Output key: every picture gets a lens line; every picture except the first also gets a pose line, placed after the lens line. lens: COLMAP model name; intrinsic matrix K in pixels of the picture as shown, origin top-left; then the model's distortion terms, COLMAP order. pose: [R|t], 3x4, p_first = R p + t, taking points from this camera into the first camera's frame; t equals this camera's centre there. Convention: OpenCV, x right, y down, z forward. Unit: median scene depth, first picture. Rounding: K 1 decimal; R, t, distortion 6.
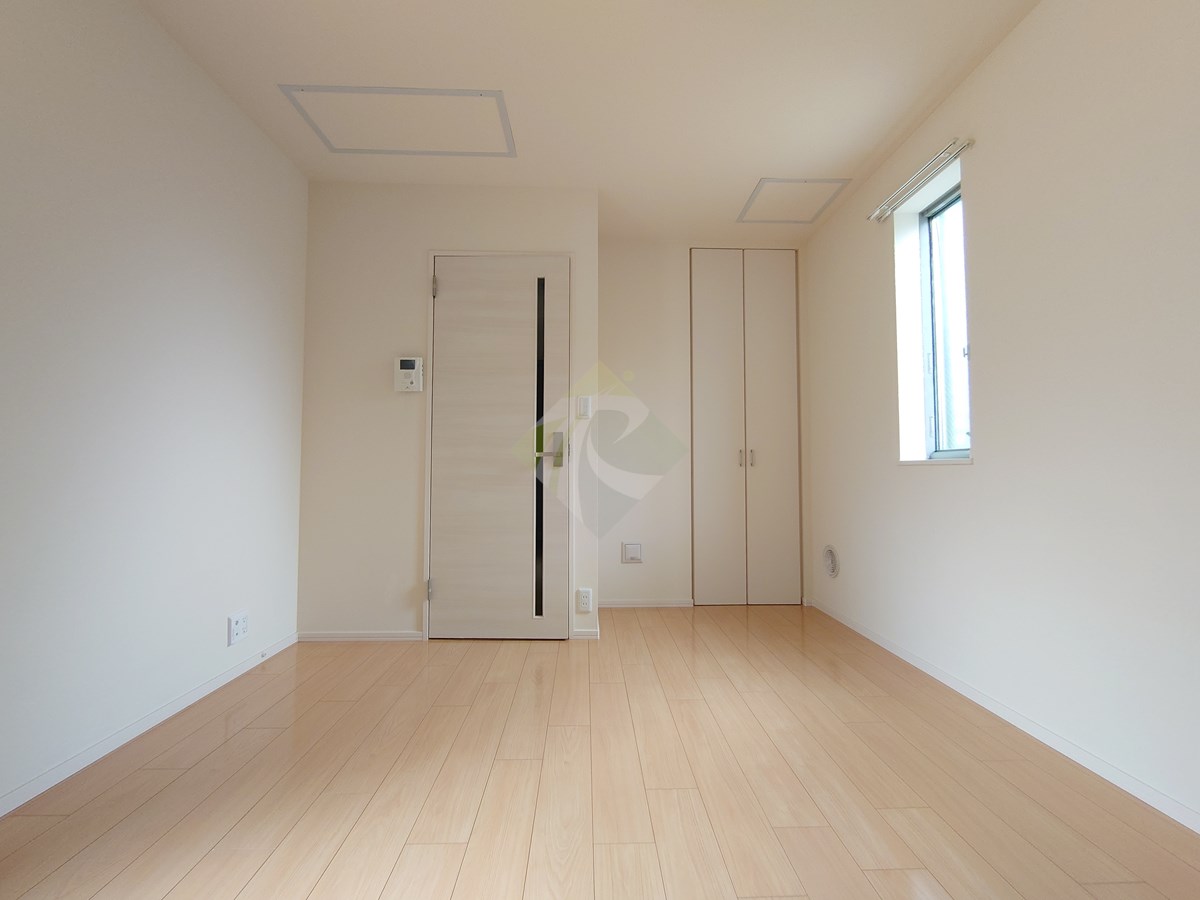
lens RADIAL K [[511.4, 0, 600.0], [0, 511.4, 450.0], [0, 0, 1]] dist [0.000374, -0.000315]
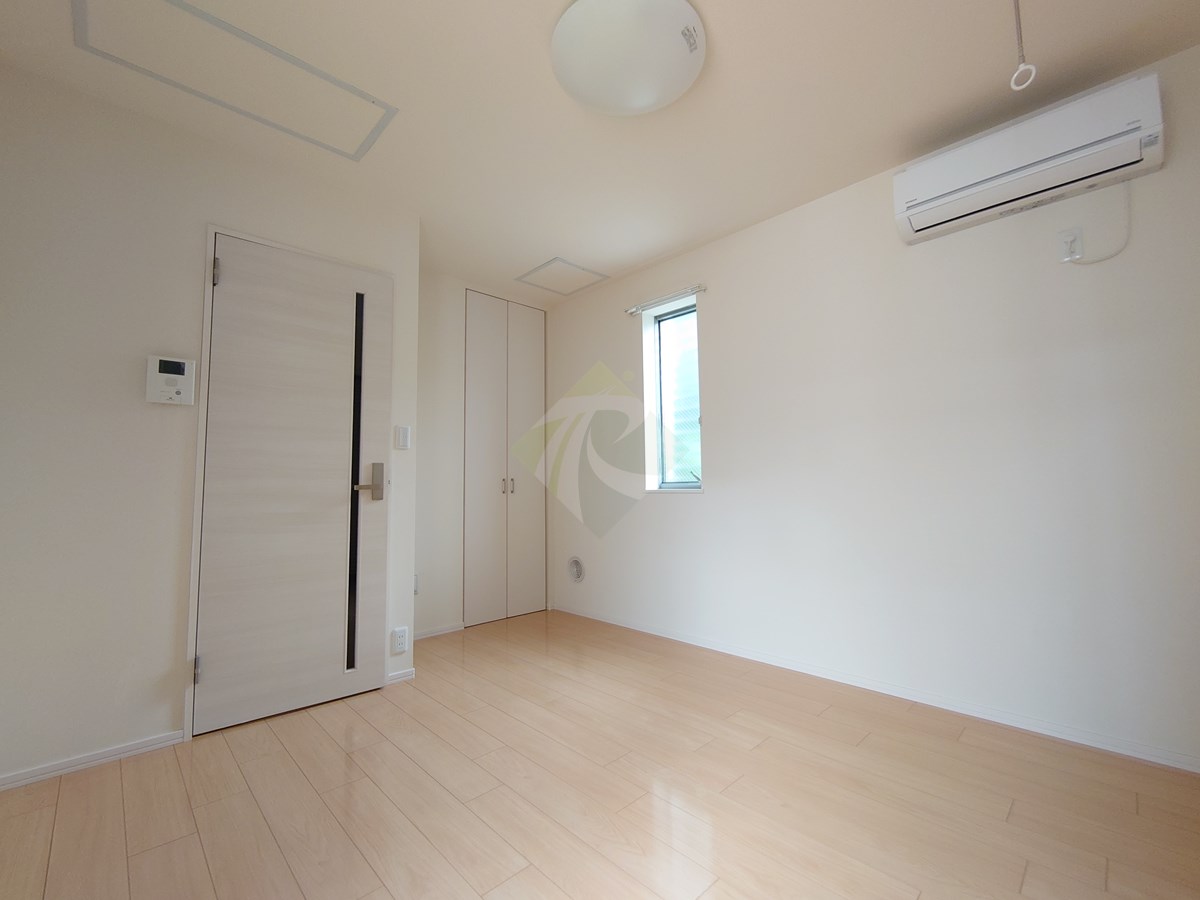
lens RADIAL K [[511.4, 0, 600.0], [0, 511.4, 450.0], [0, 0, 1]] dist [0.000374, -0.000315]
pose [[0.742808, 0.037481, 0.668455, -0.404199], [-0.014832, 0.999108, -0.039539, -0.027685], [-0.669341, 0.019455, 0.742701, 0.038790]]
